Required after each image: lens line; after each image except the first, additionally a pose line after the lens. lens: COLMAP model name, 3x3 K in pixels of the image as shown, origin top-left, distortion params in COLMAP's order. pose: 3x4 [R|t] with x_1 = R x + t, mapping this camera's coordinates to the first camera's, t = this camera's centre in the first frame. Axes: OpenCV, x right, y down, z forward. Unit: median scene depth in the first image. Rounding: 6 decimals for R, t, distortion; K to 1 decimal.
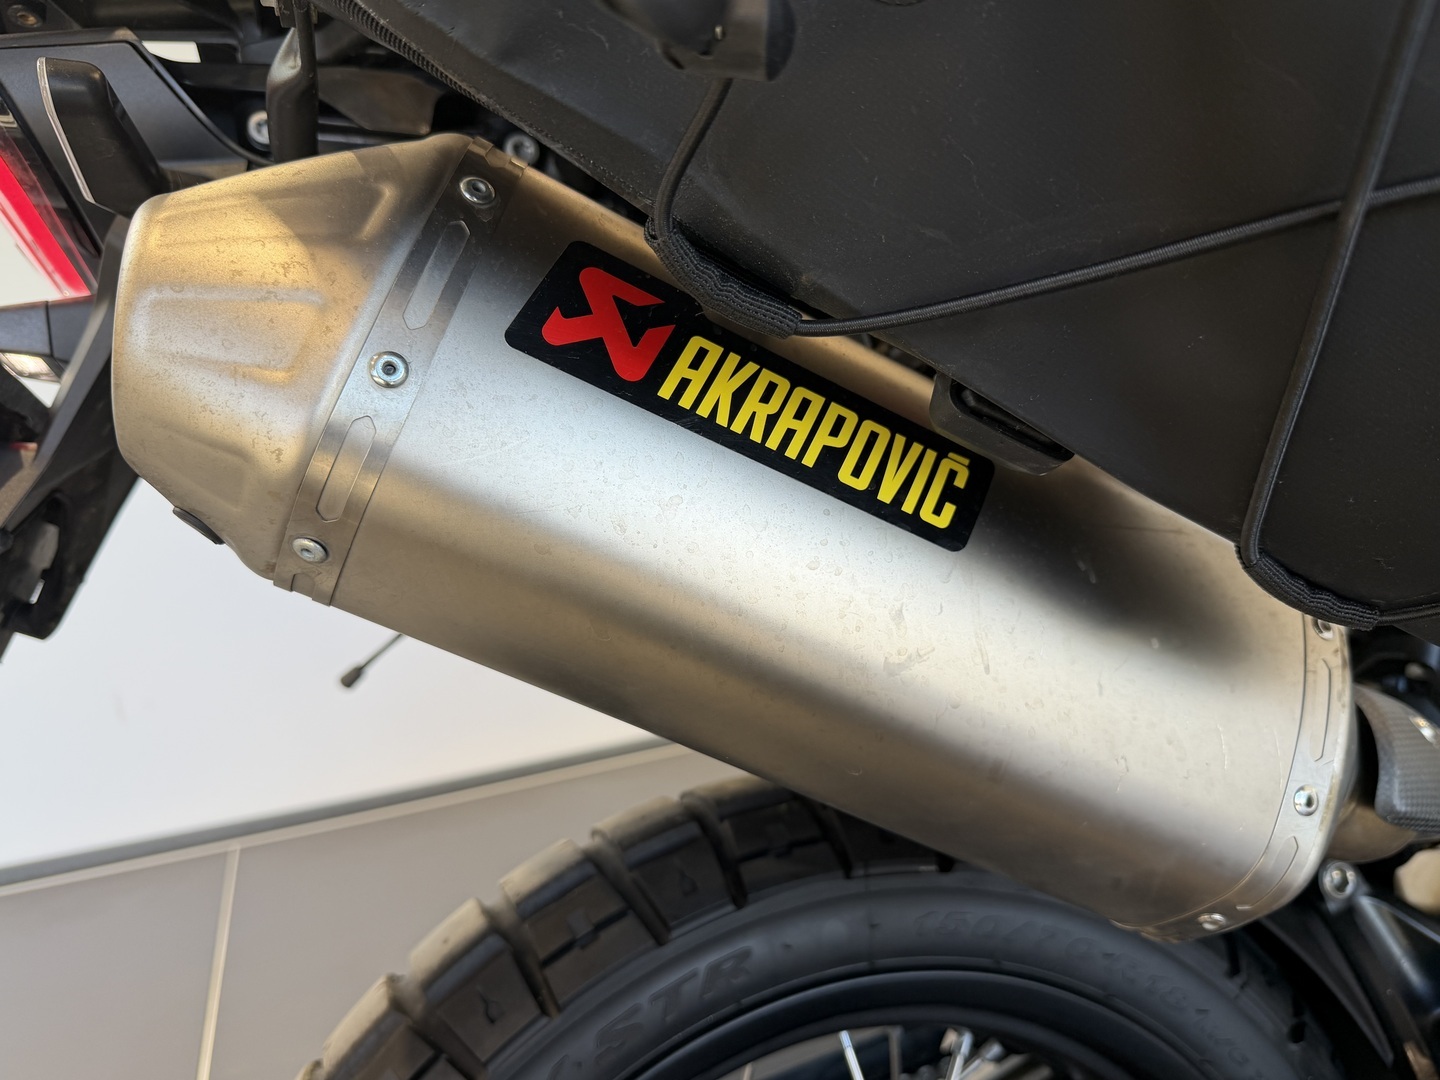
lens RADIAL K [[1061.7, 0, 720.0], [0, 1061.7, 540.0], [0, 0, 1]] dist [0.174040, -0.356592]
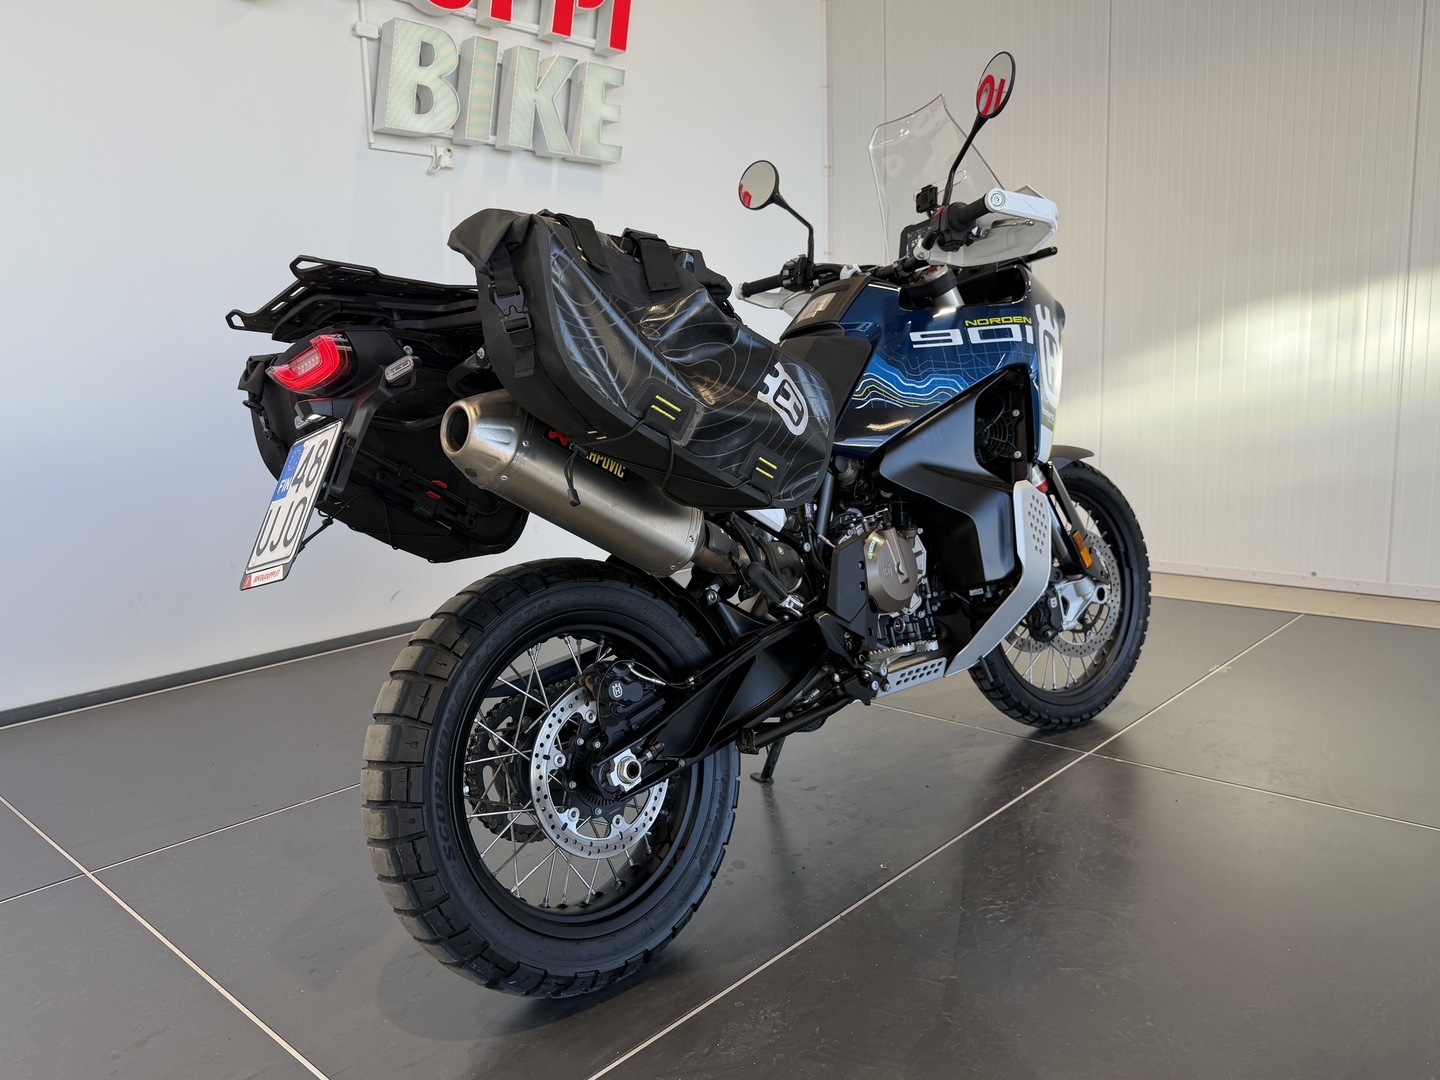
lens RADIAL K [[1061.7, 0, 720.0], [0, 1061.7, 540.0], [0, 0, 1]] dist [0.174040, -0.356592]
pose [[0.897447, -0.000828, 0.441122, -0.994039], [-0.009327, 0.999739, 0.020852, 0.108498], [-0.441024, -0.022828, 0.897205, -2.304975]]
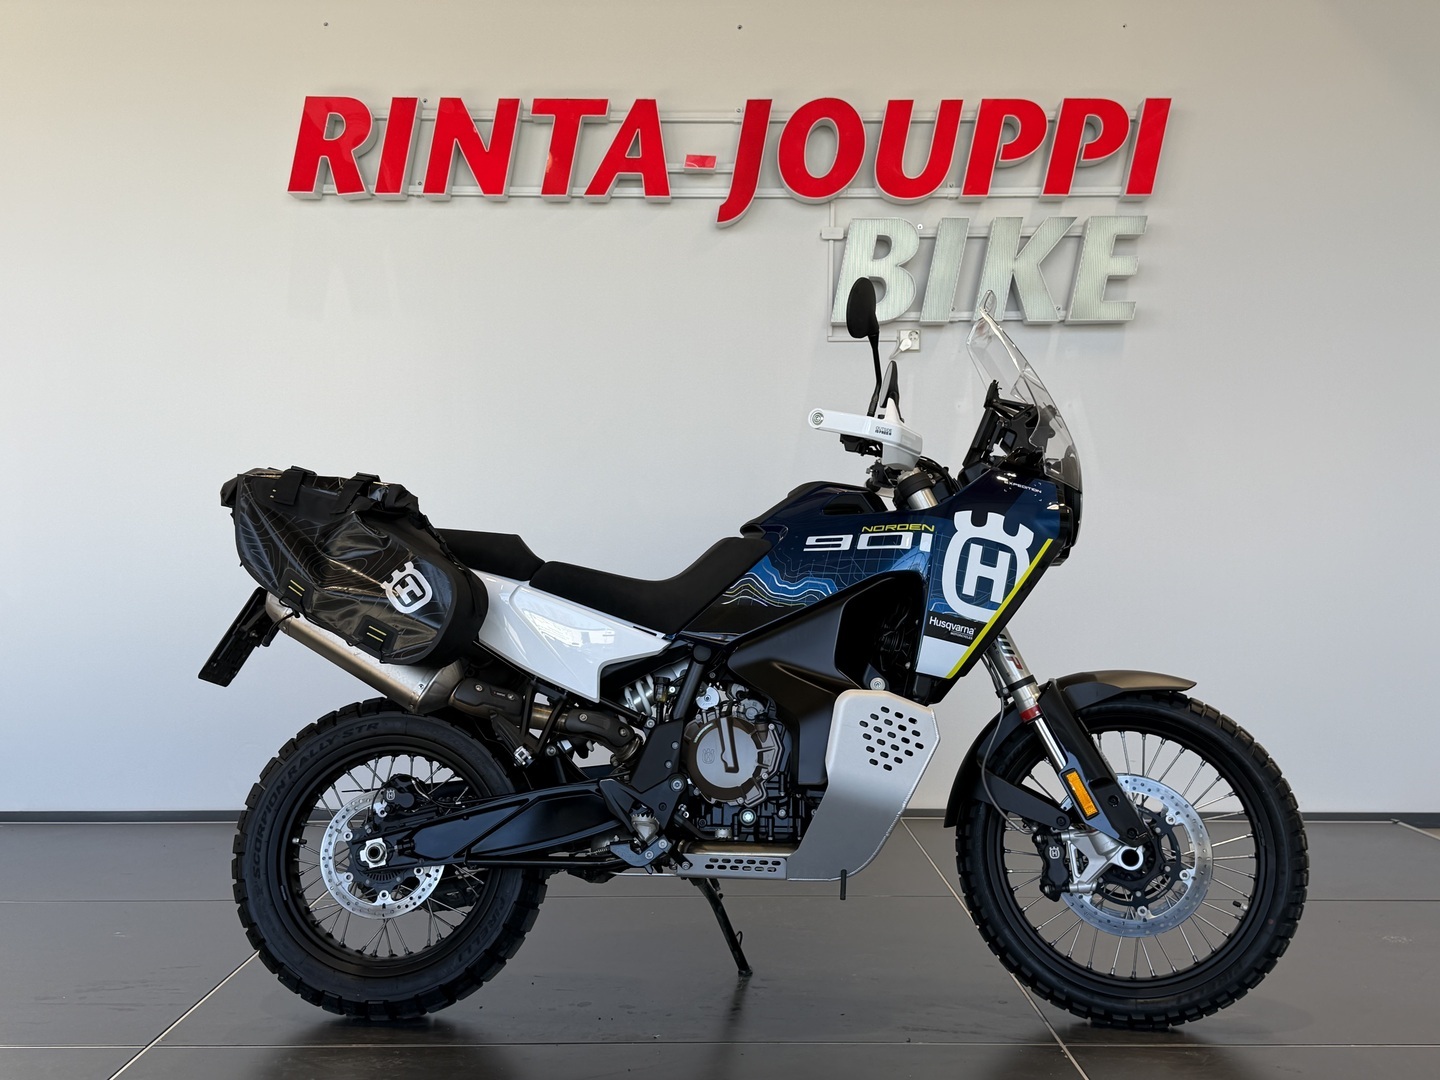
lens RADIAL K [[1497.3, 0, 720.0], [0, 1497.3, 540.0], [0, 0, 1]] dist [0.131497, 0.005813]
pose [[0.928672, 0.098108, -0.357692, 3.777232], [-0.131411, 0.988856, -0.069957, -0.159246], [0.346842, 0.111972, 0.931216, -4.850841]]
